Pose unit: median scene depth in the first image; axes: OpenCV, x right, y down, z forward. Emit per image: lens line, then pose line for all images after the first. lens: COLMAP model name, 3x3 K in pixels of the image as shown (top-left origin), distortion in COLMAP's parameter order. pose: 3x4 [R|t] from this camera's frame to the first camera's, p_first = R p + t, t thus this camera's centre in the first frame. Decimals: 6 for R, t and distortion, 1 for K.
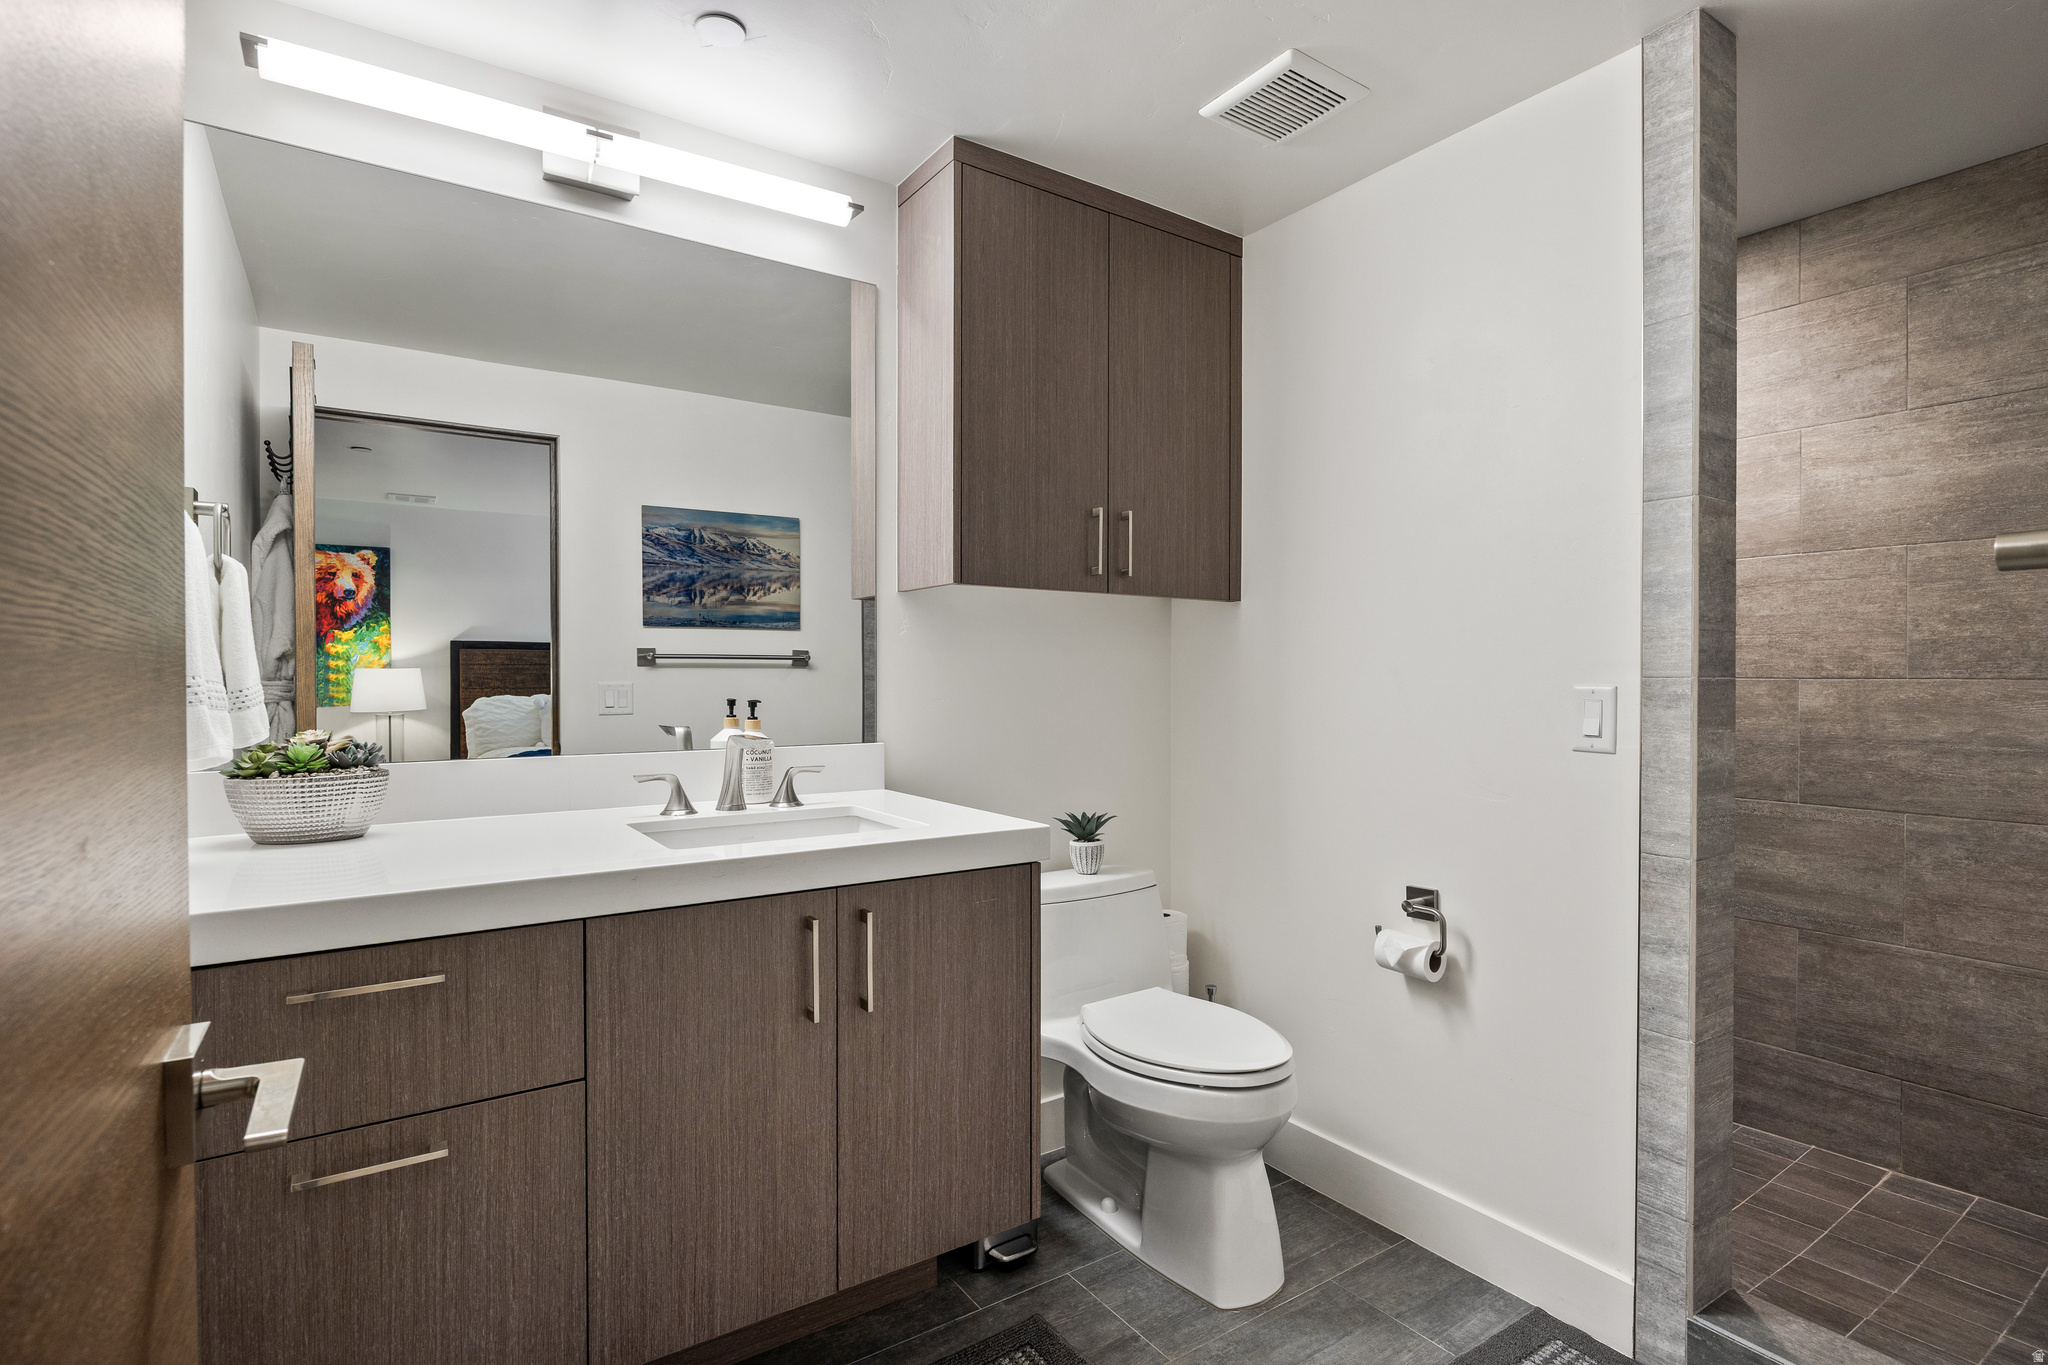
lens RADIAL K [[1003.4, 0, 1029.6], [0, 1003.4, 686.6], [0, 0, 1]] dist [-0.028359, 0.002032]
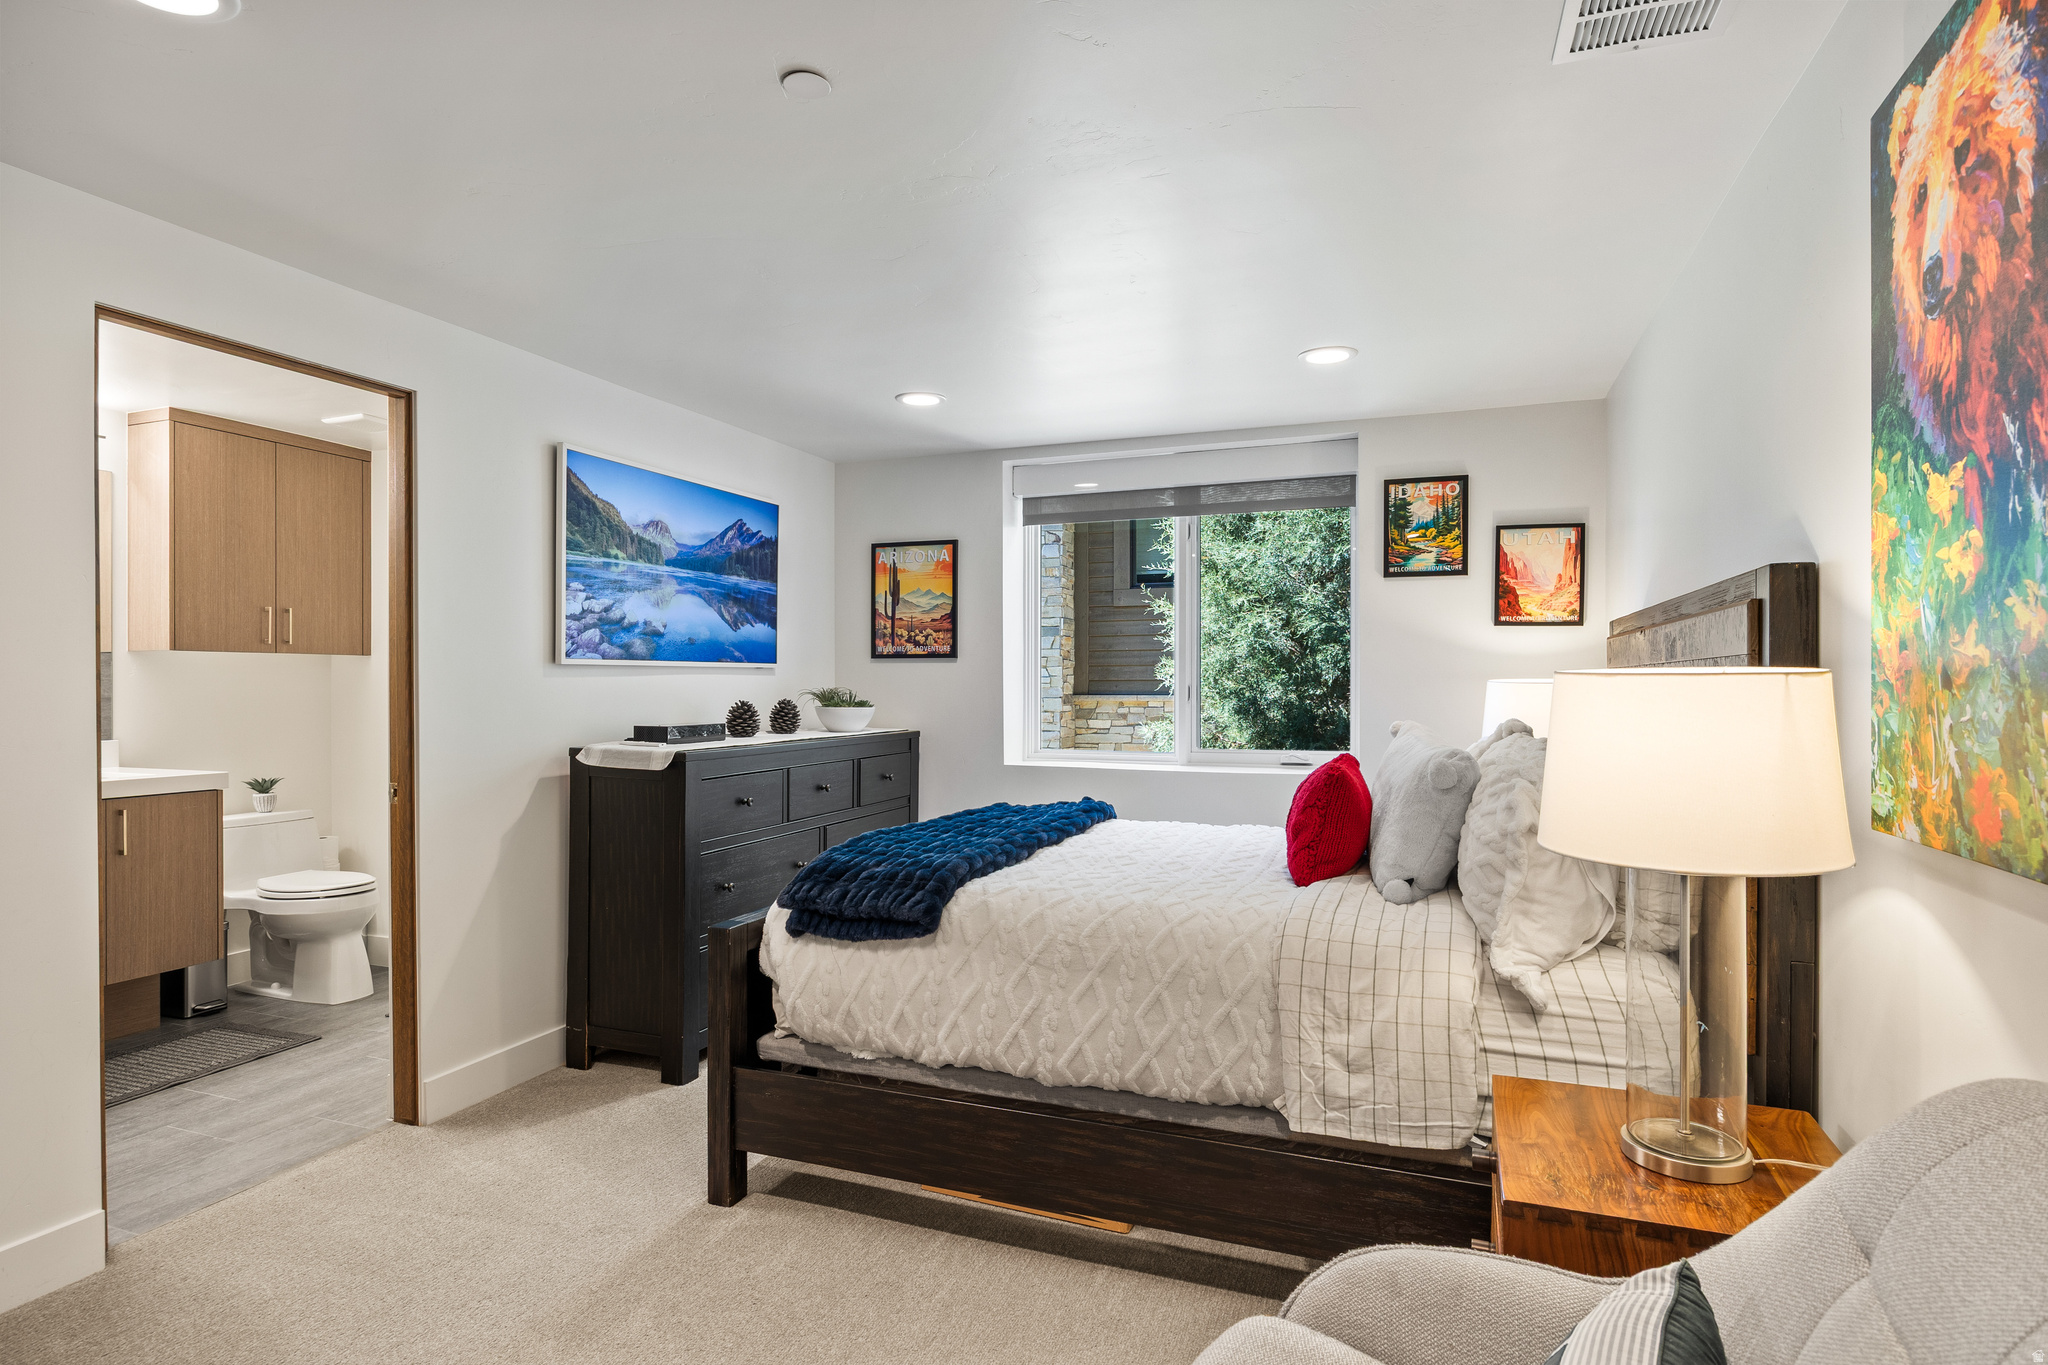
lens RADIAL K [[1073.0, 0, 1006.3], [0, 1073.0, 692.2], [0, 0, 1]] dist [-0.011650, 0.002877]
pose [[0.824246, -0.002030, 0.566228, 0.077523], [0.002210, 0.999997, 0.000369, -0.022025], [-0.566227, 0.000947, 0.824249, -1.406078]]
